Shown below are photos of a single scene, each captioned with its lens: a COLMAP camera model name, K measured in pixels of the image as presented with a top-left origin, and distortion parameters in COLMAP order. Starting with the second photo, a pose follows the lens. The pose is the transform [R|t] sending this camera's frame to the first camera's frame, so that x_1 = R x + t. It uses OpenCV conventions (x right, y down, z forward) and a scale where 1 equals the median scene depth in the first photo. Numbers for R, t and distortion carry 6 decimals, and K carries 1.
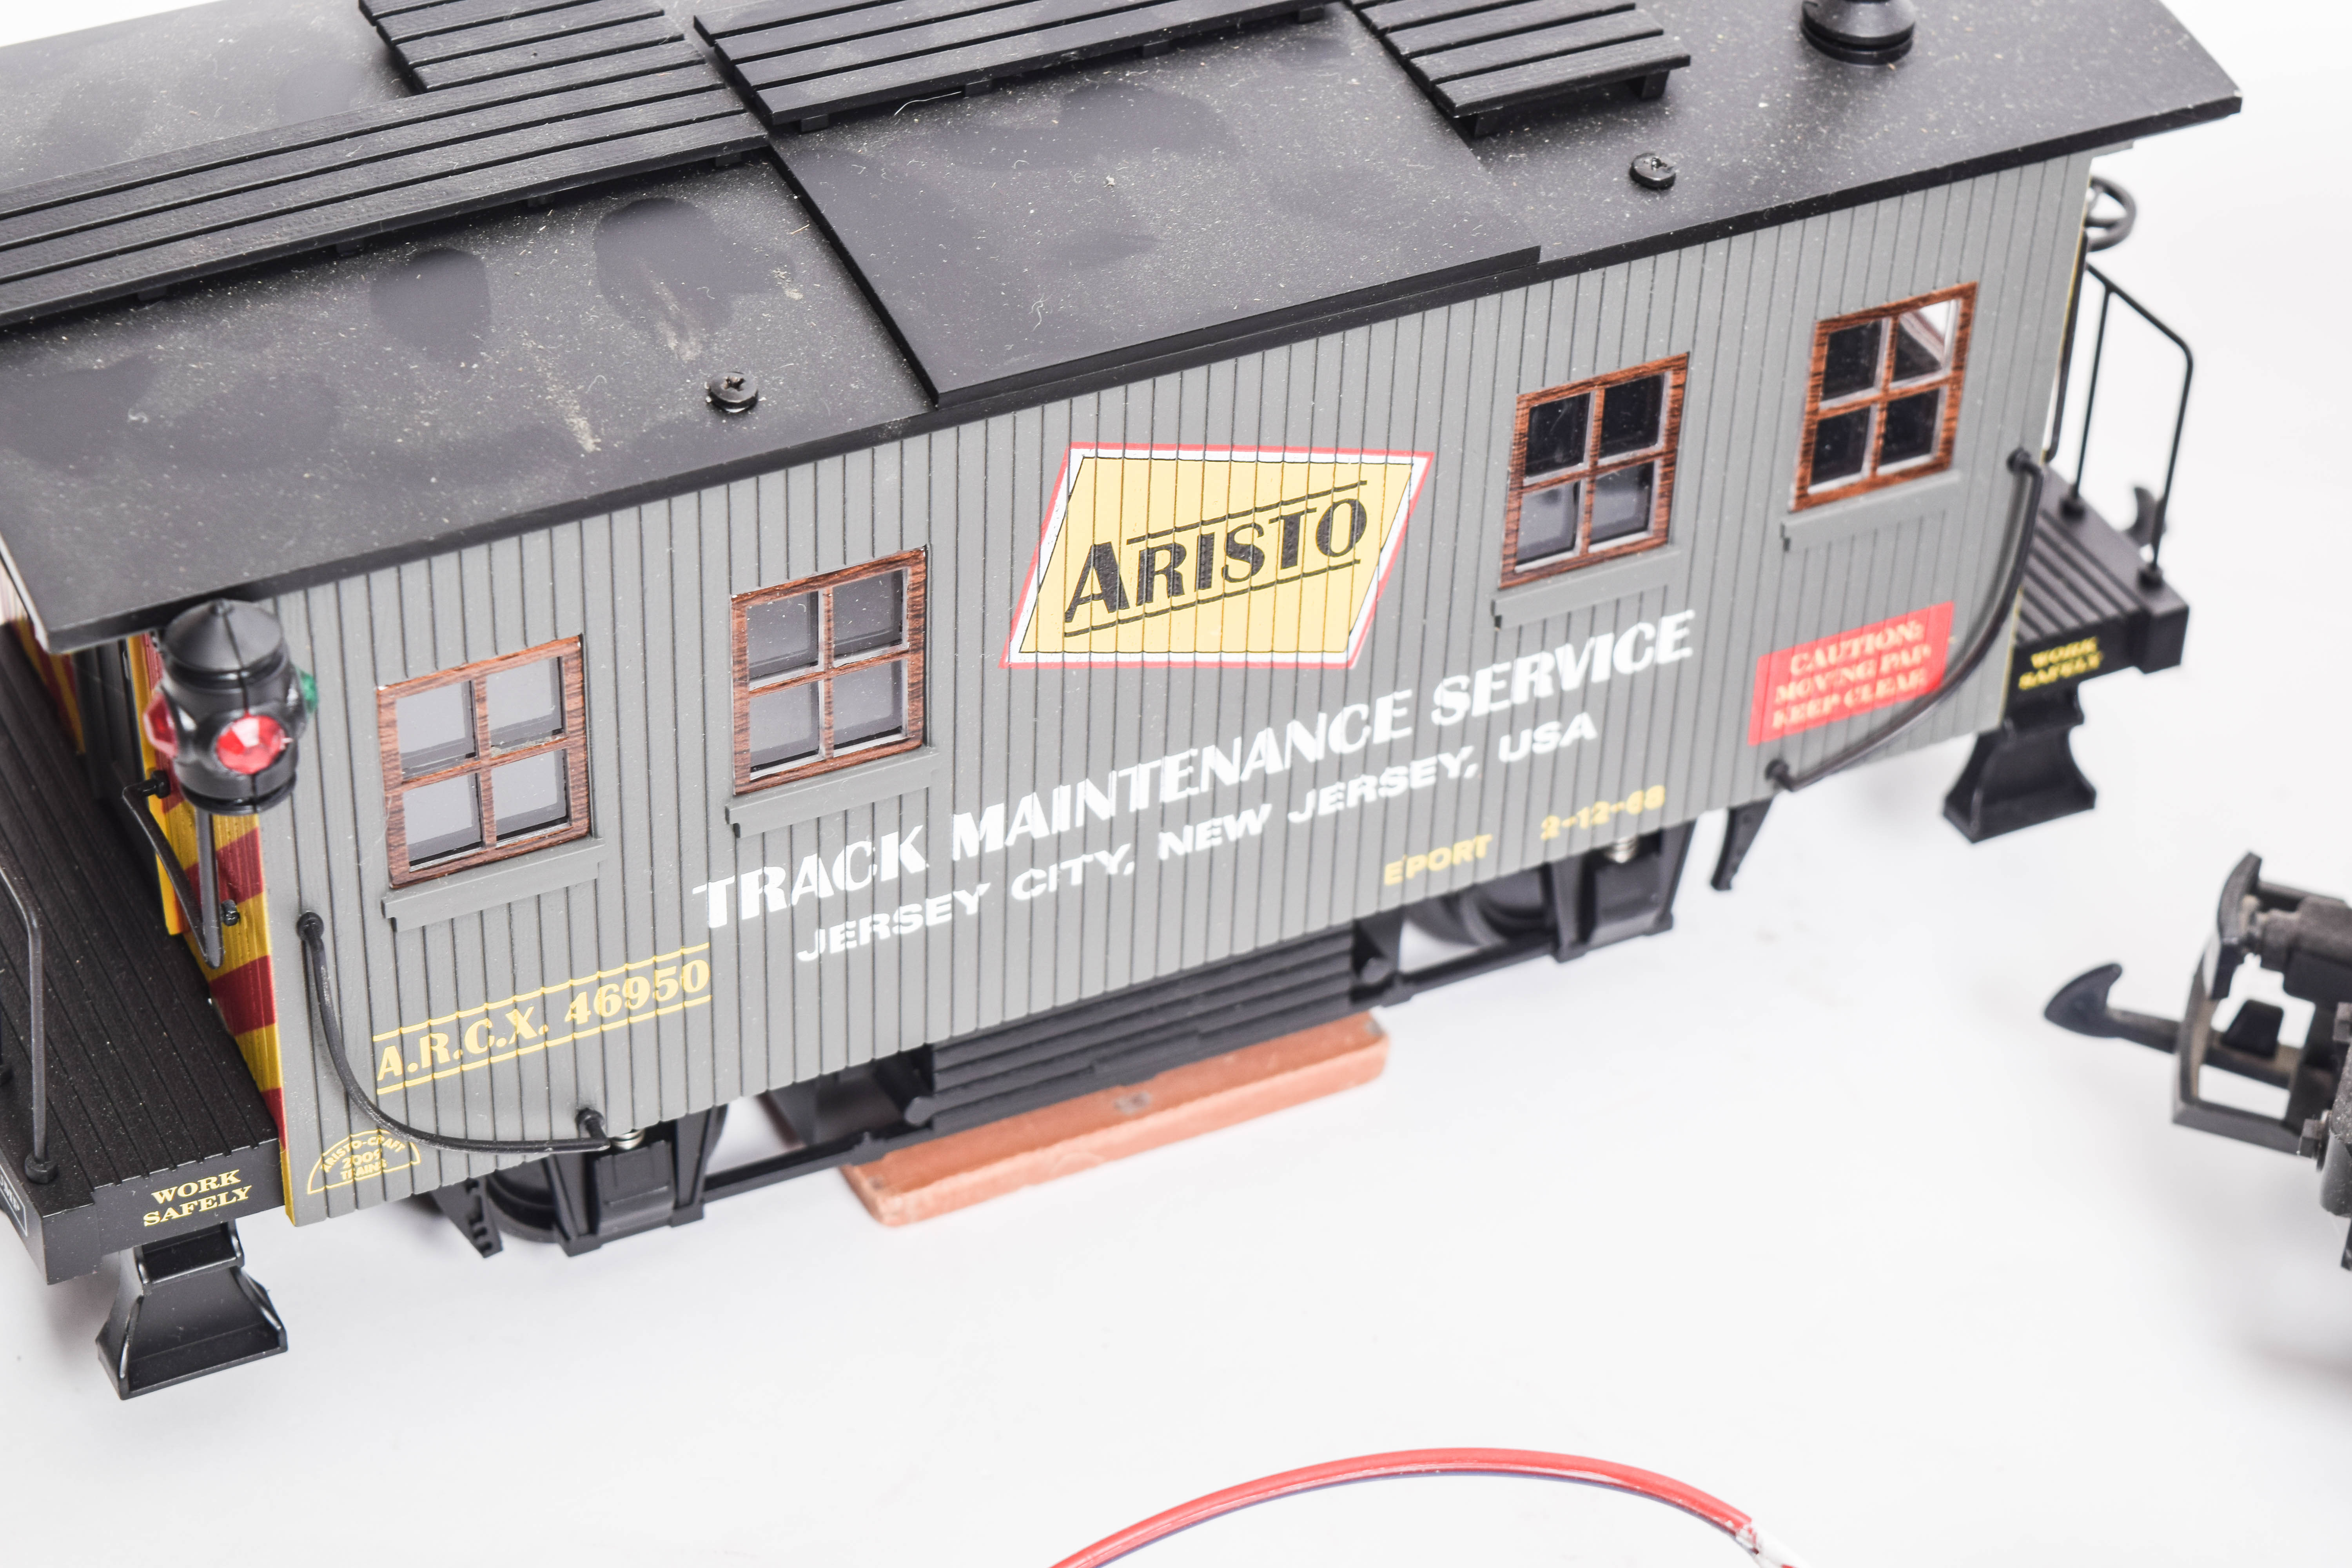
lens RADIAL K [[5245.9, 0, 1176.0], [0, 5245.9, 784.0], [0, 0, 1]] dist [-0.095635, 0.584271]
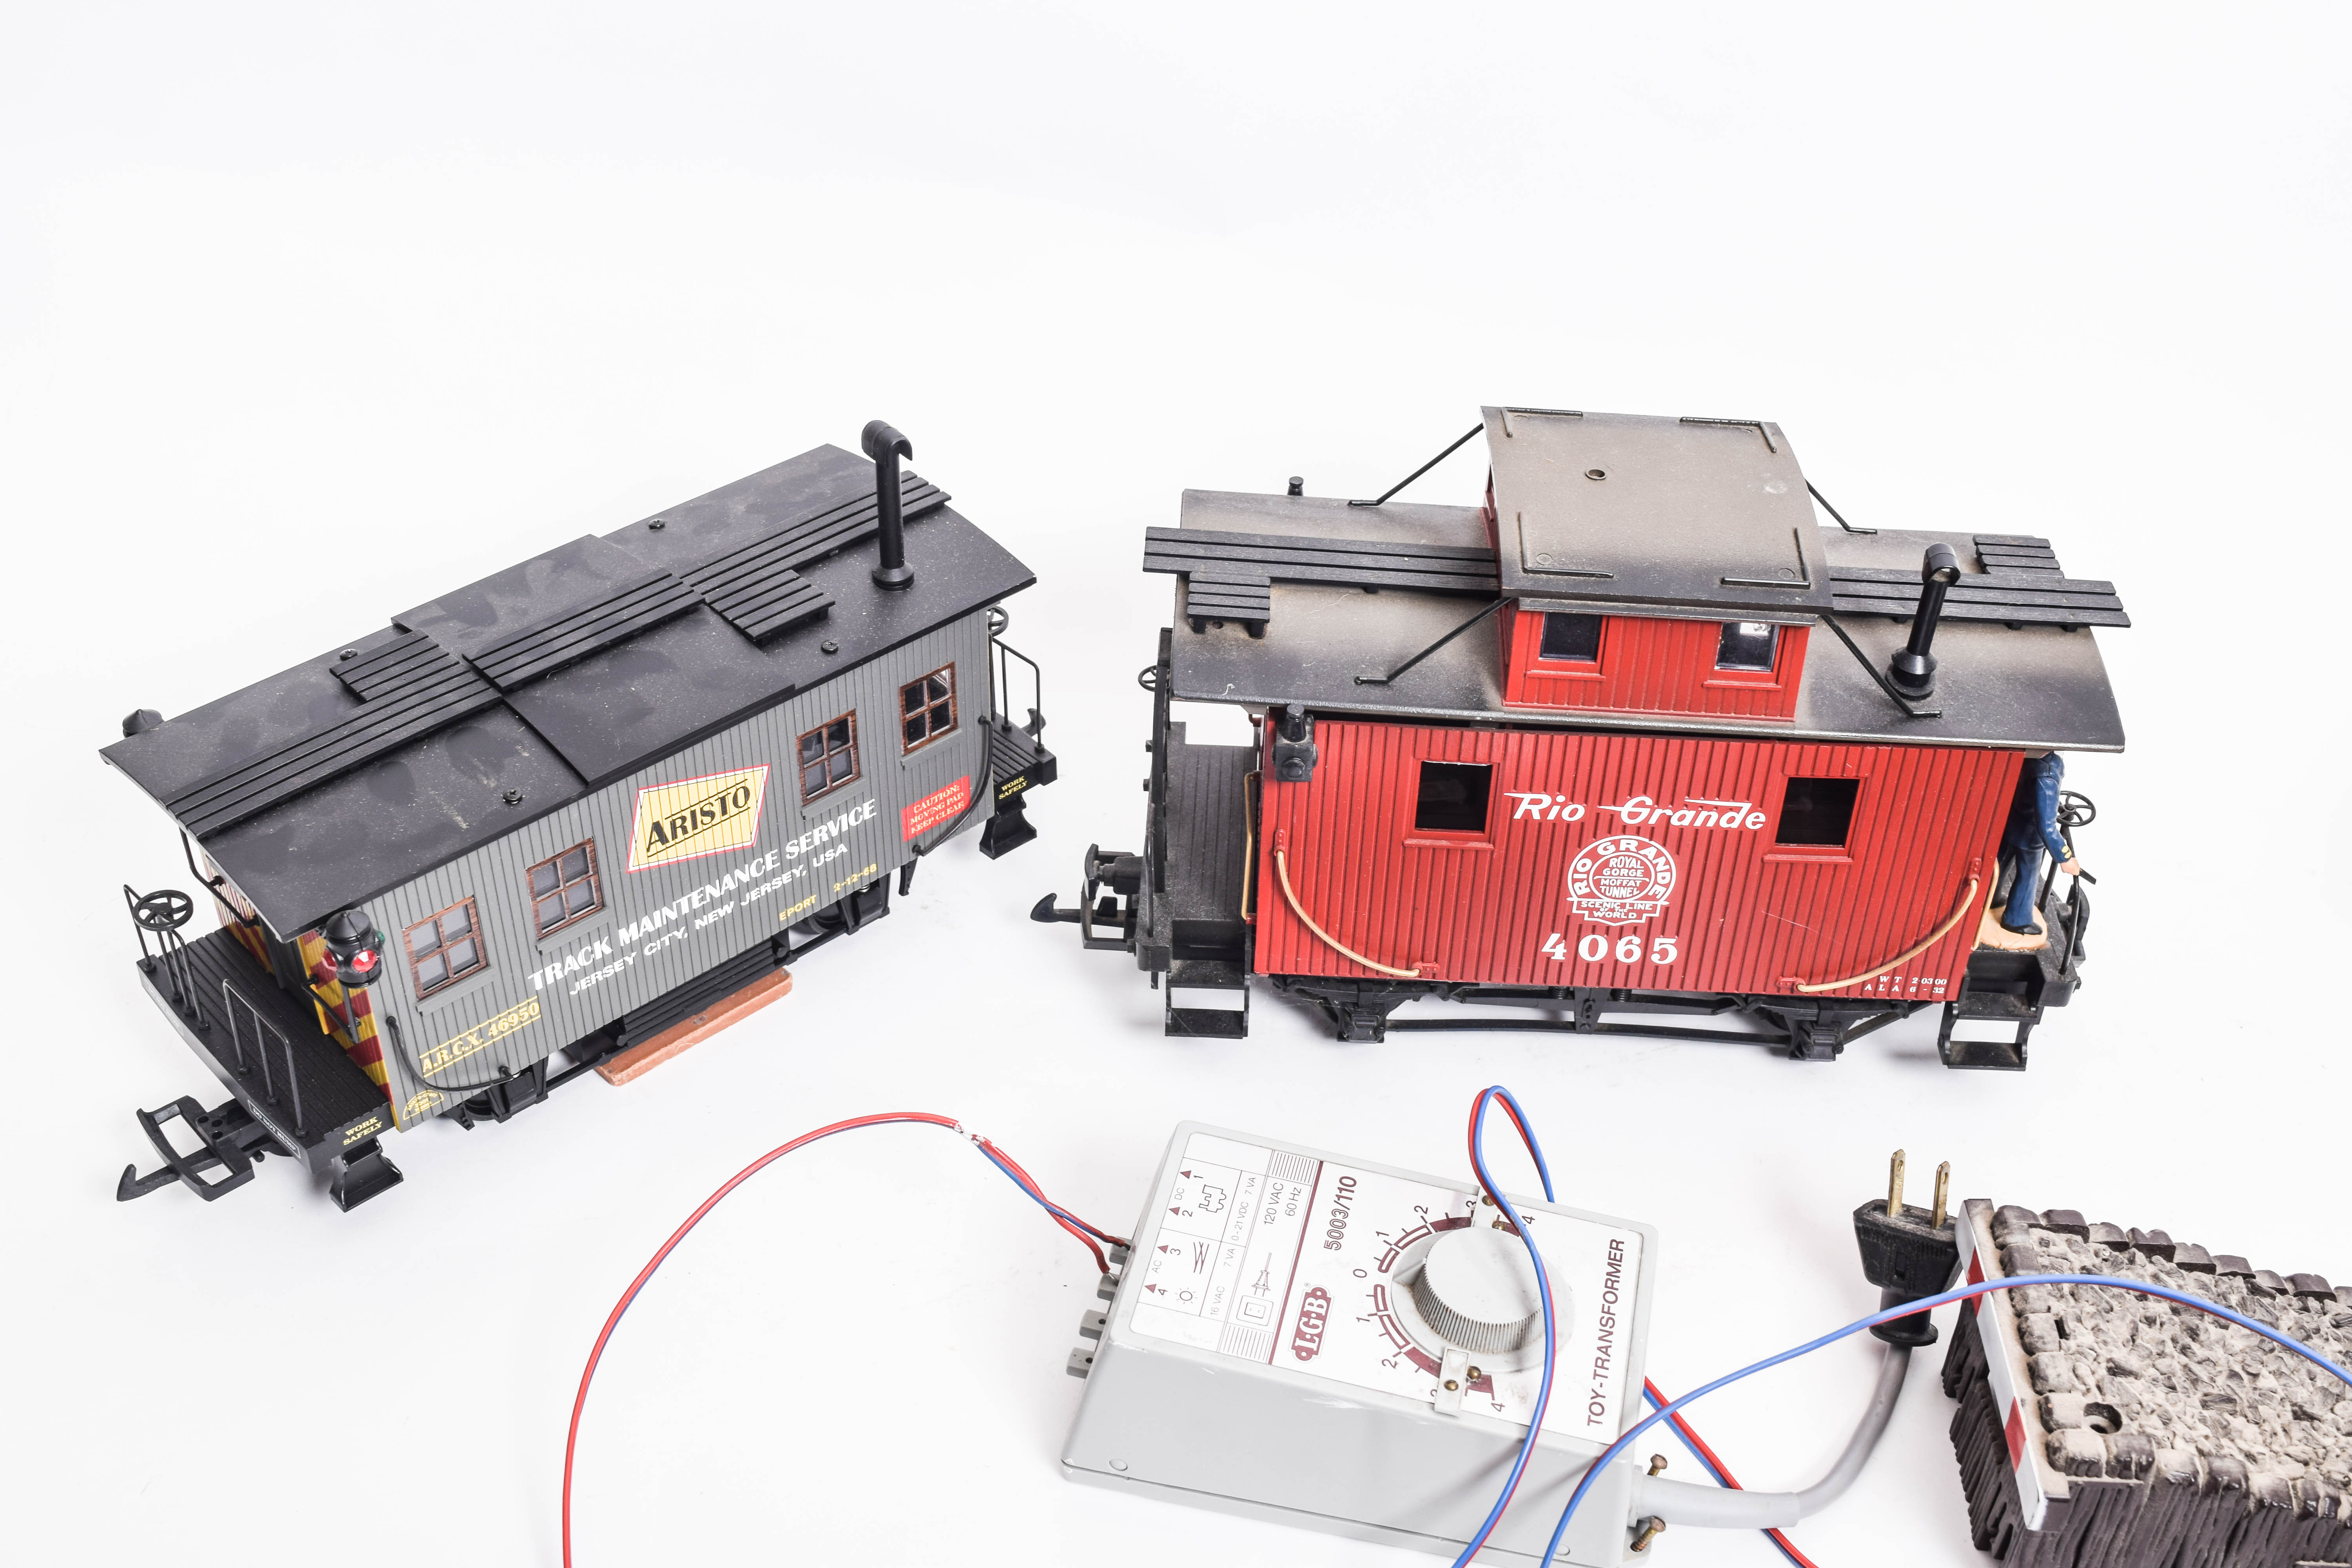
lens RADIAL K [[2549.2, 0, 1176.0], [0, 2549.2, 784.0], [0, 0, 1]] dist [-0.039030, -0.002858]
pose [[0.958826, -0.189252, 0.211747, -0.030185], [0.189979, 0.981639, 0.017101, -0.035228], [-0.211096, 0.023830, 0.977175, -0.331432]]
